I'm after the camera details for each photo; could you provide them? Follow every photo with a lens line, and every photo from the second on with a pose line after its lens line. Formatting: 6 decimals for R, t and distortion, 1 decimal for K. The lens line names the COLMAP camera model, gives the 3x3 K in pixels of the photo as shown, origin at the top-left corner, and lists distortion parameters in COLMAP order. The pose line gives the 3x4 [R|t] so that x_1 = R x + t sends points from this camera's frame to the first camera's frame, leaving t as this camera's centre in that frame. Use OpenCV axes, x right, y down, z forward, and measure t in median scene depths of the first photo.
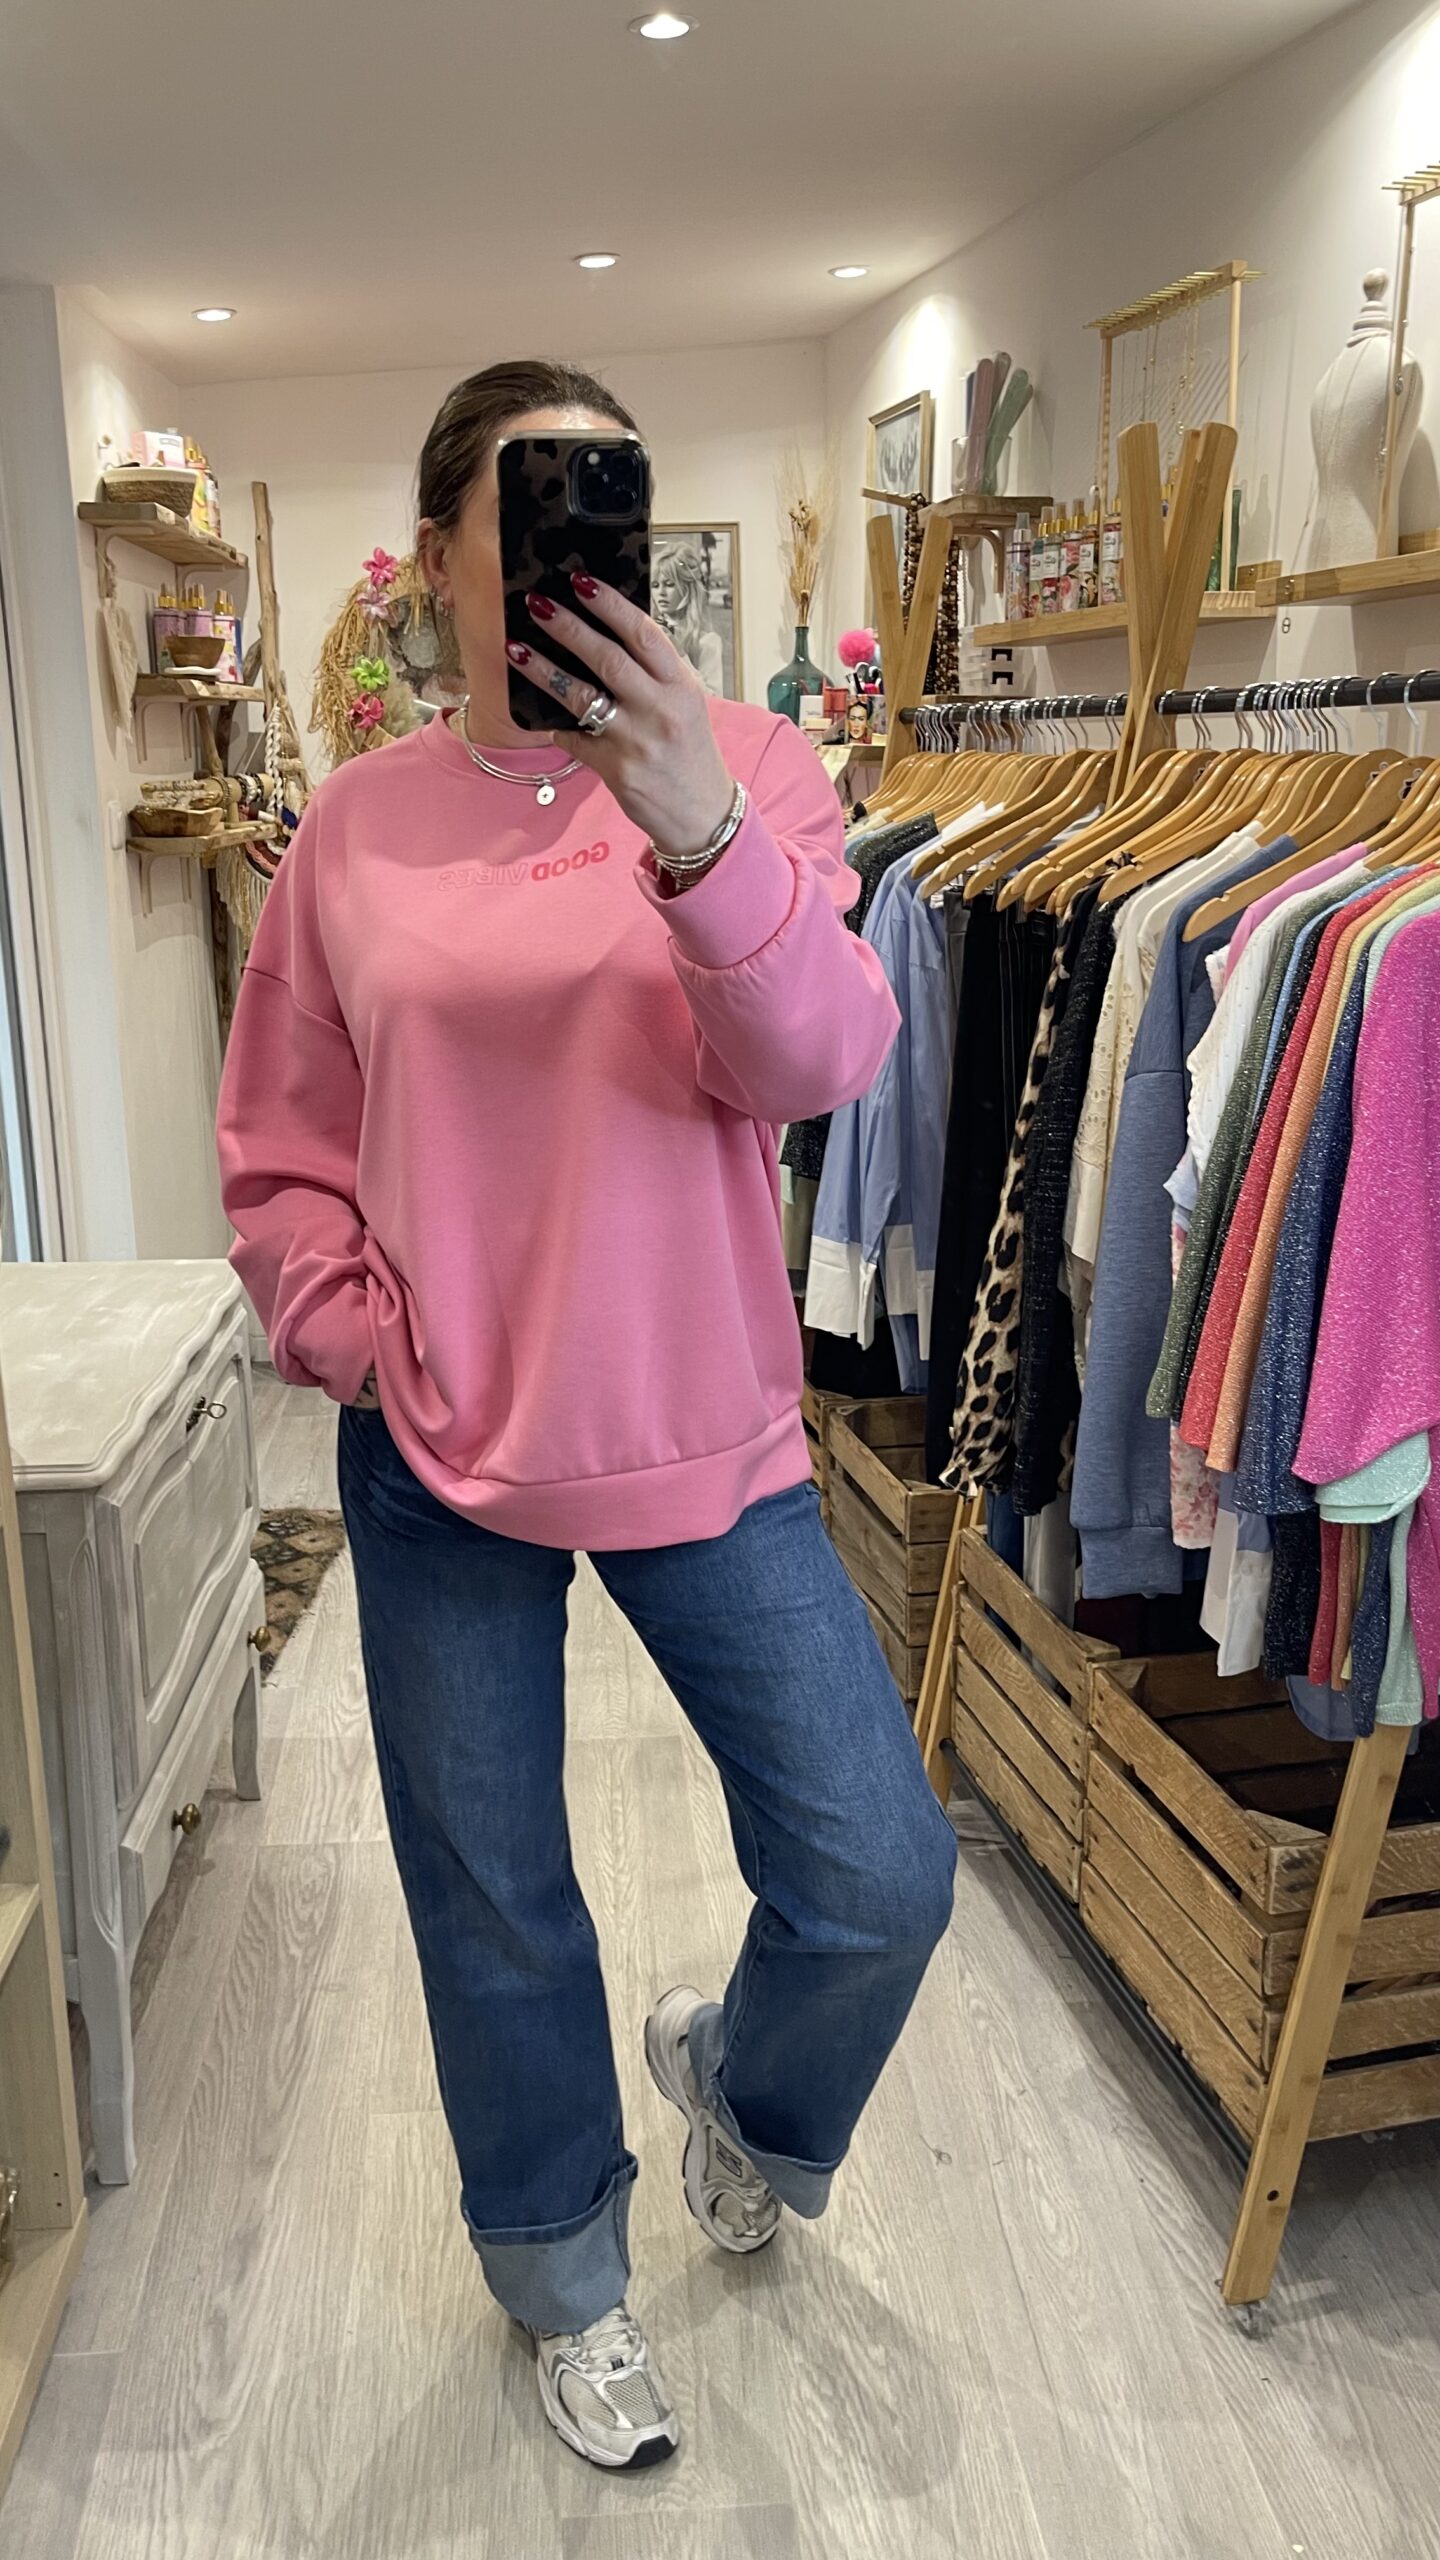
lens RADIAL K [[1965.4, 0, 720.7], [0, 1965.4, 1250.8], [0, 0, 1]] dist [0.007031, -0.004578]
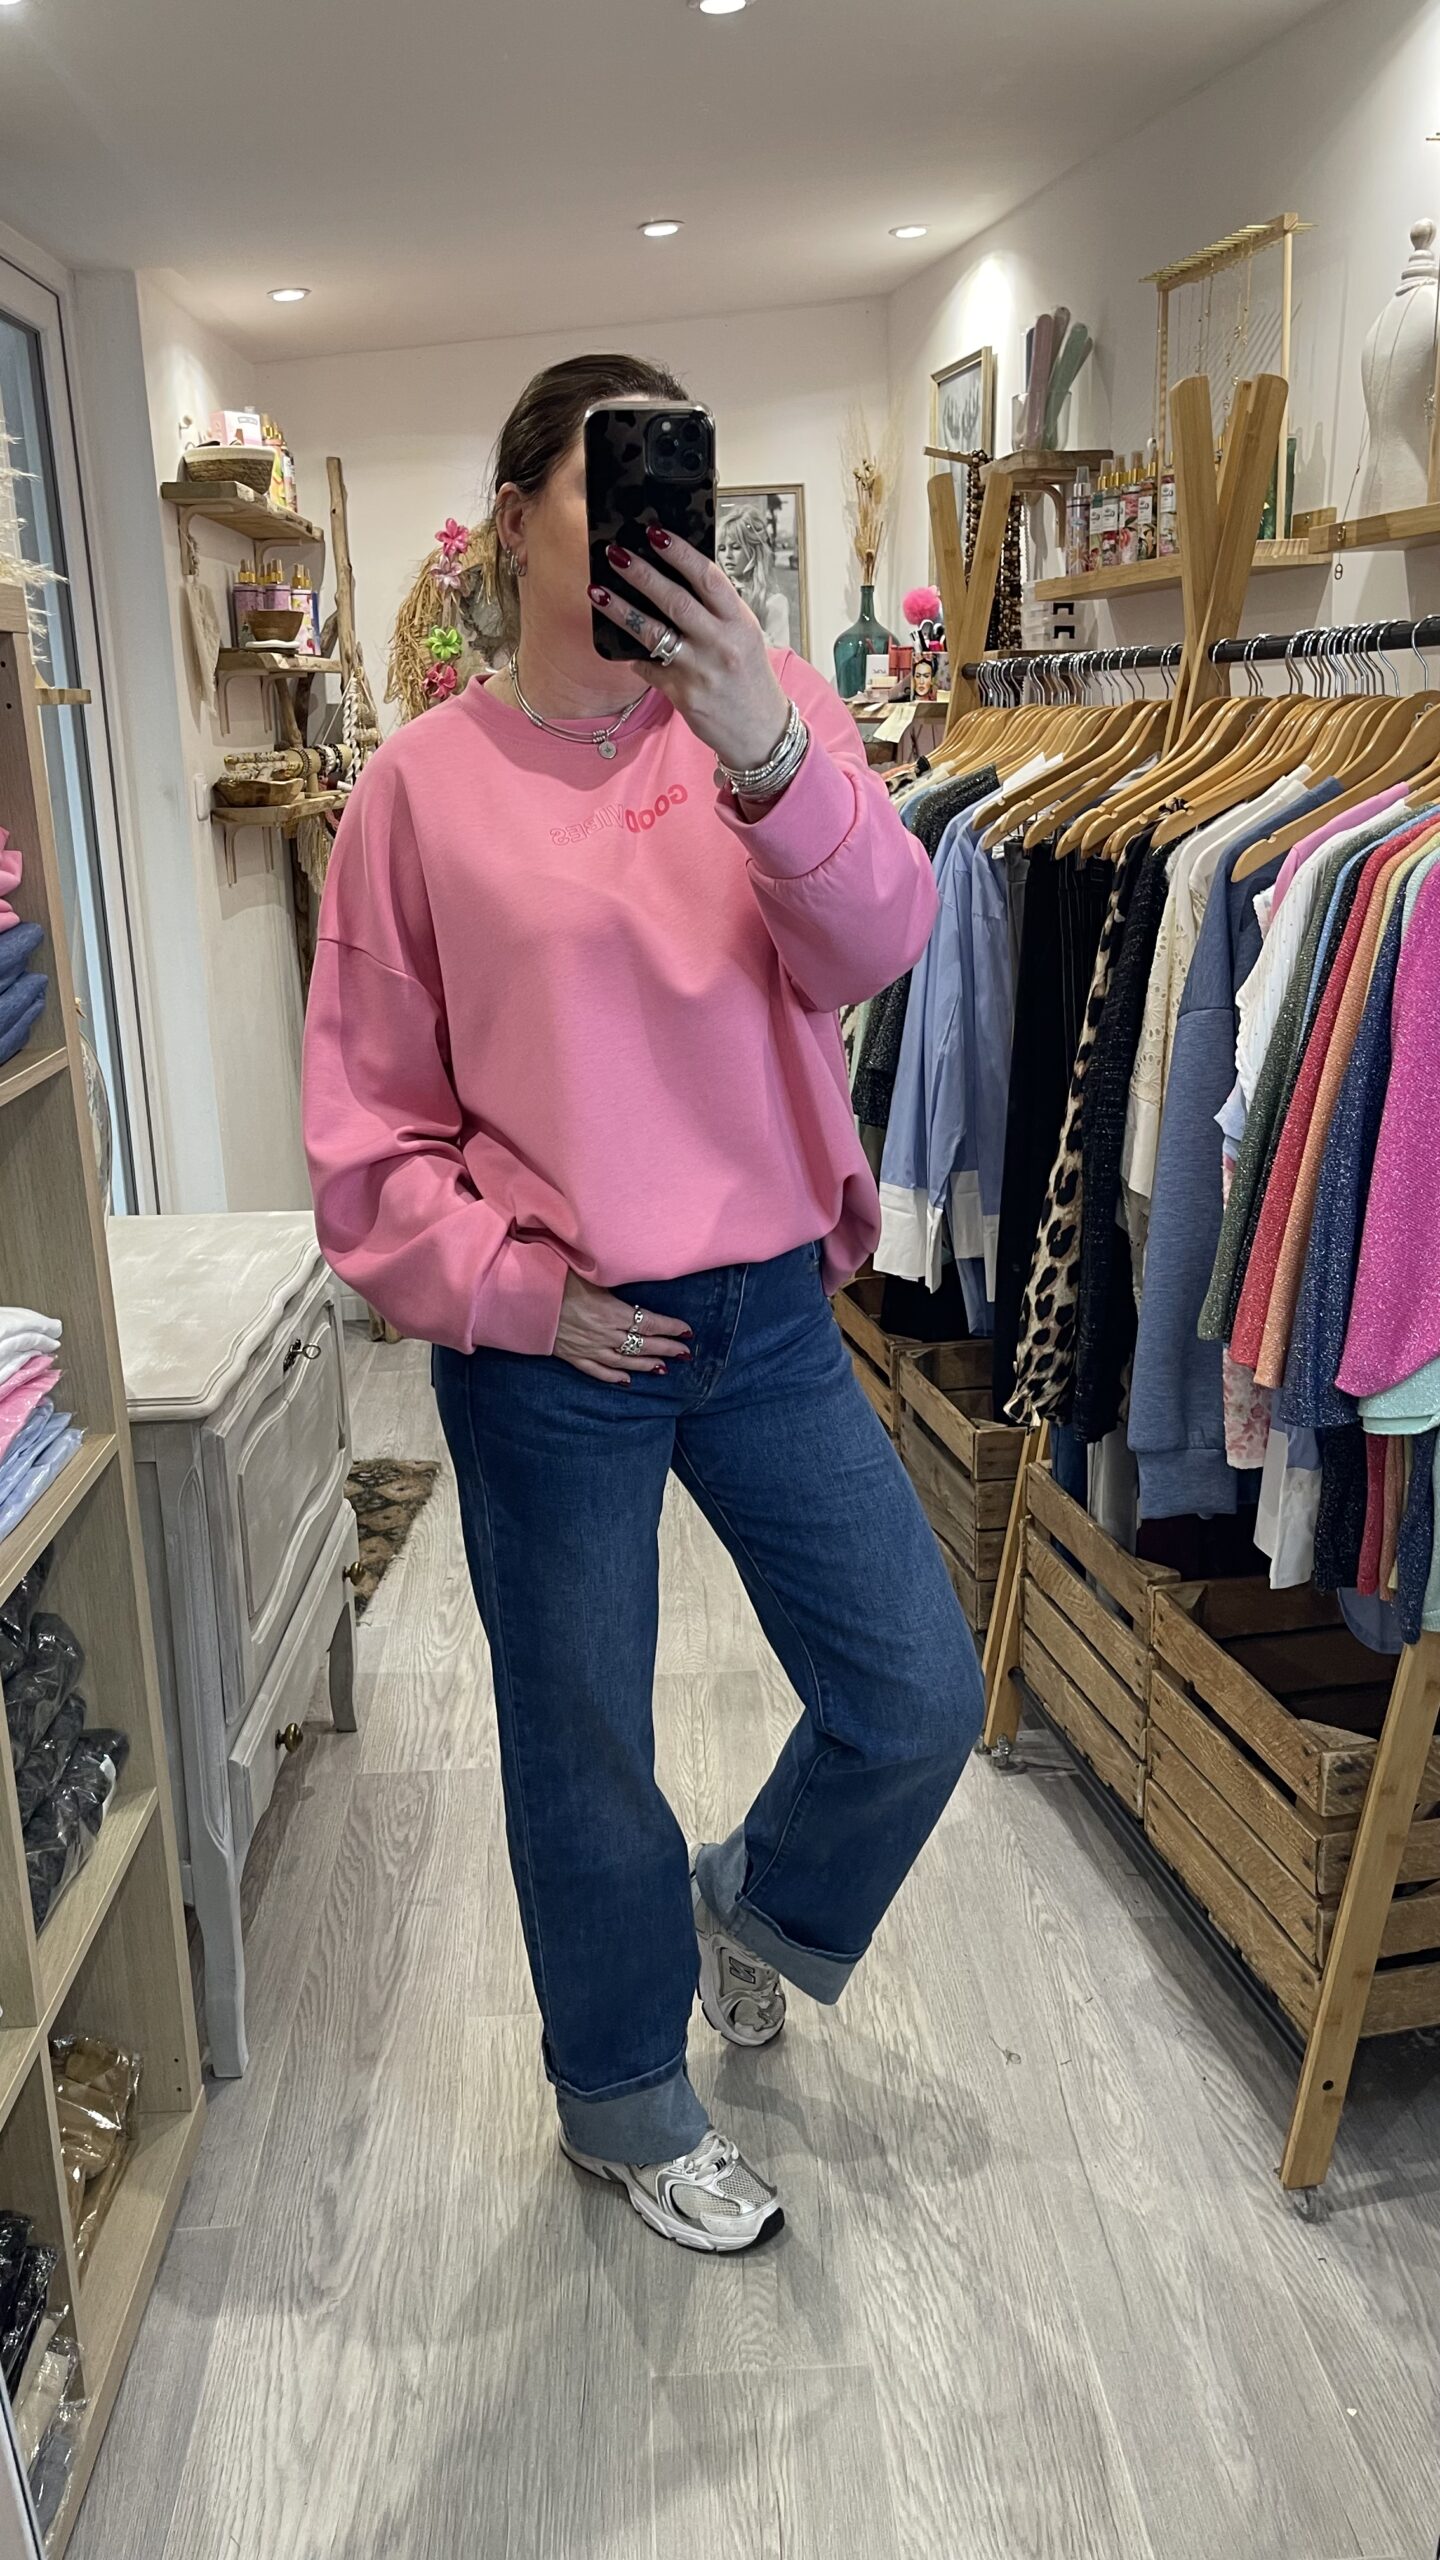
lens RADIAL K [[2103.9, 0, 720.5], [0, 2103.9, 1299.8], [0, 0, 1]] dist [0.010188, 0.003417]
pose [[0.998995, -0.011052, -0.043440, 0.010535], [0.011832, 0.999773, 0.017743, 0.034828], [0.043234, -0.018239, 0.998898, -0.108315]]
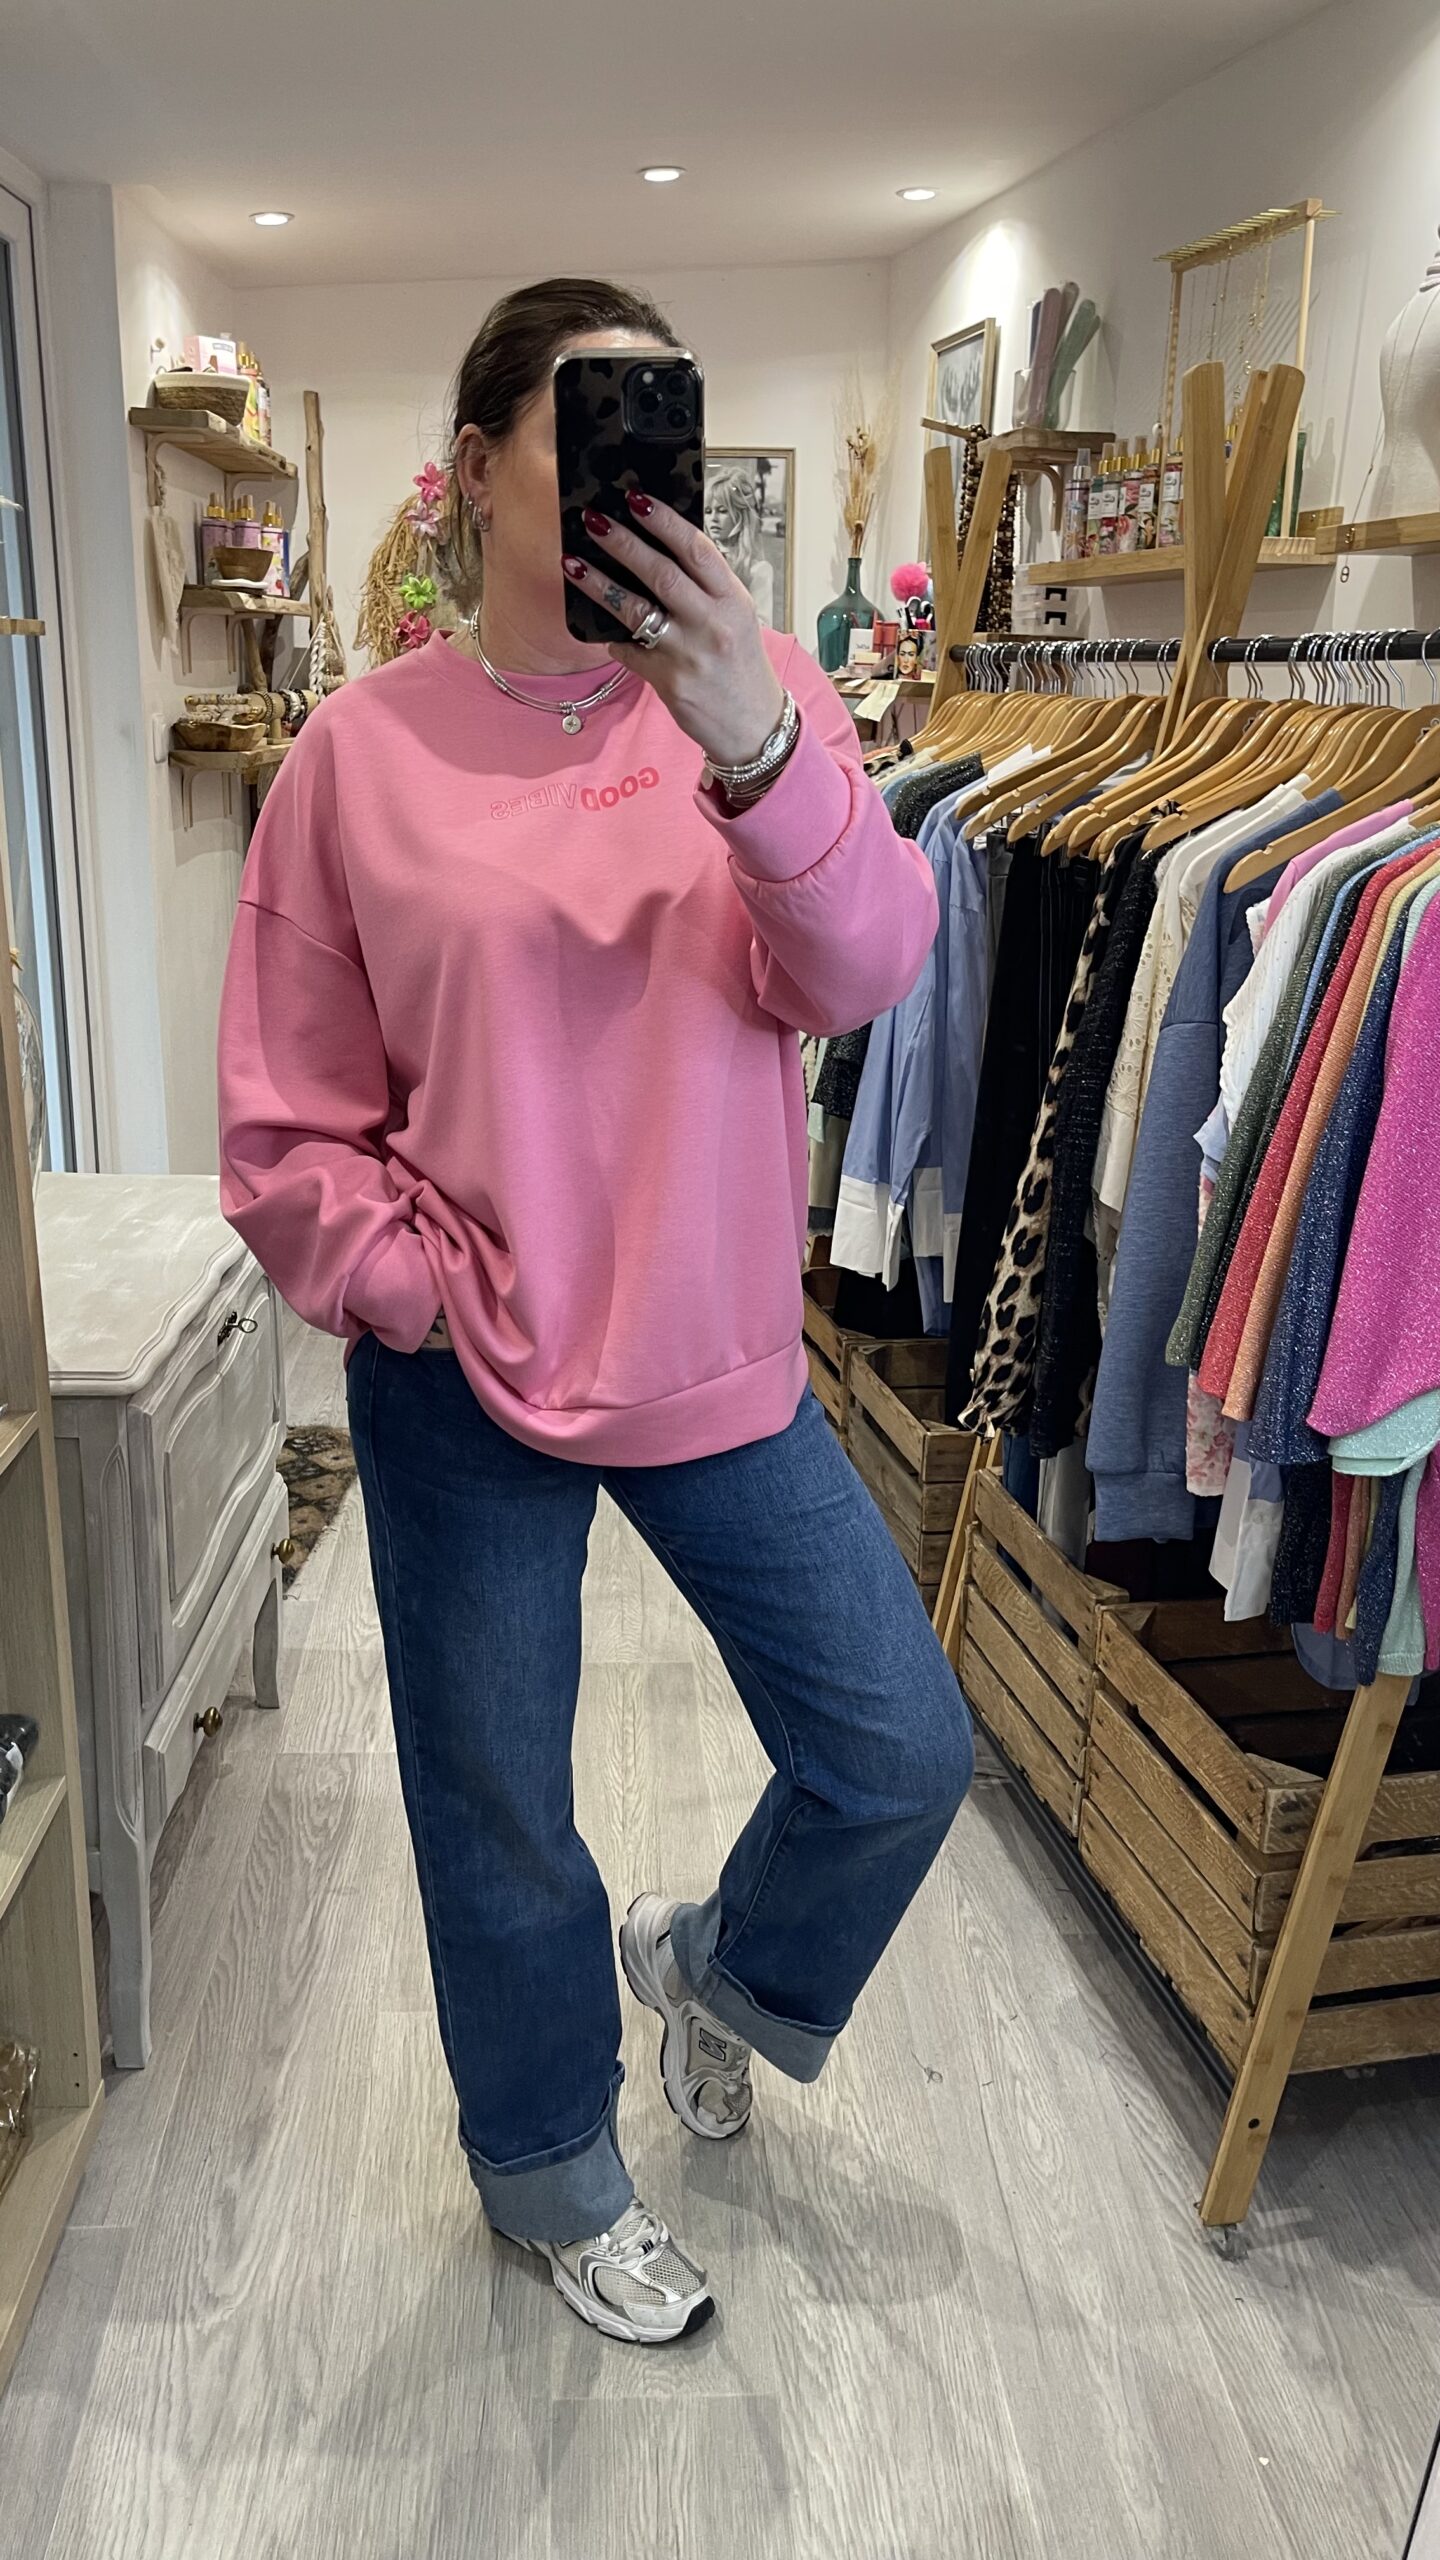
lens RADIAL K [[1998.7, 0, 720.0], [0, 1998.7, 1280.0], [0, 0, 1]] dist [0.006890, 0.005119]
pose [[0.999265, 0.036946, -0.010185, -0.003245], [-0.036460, 0.998349, 0.044379, 0.003182], [0.011807, -0.043975, 0.998963, -0.025047]]
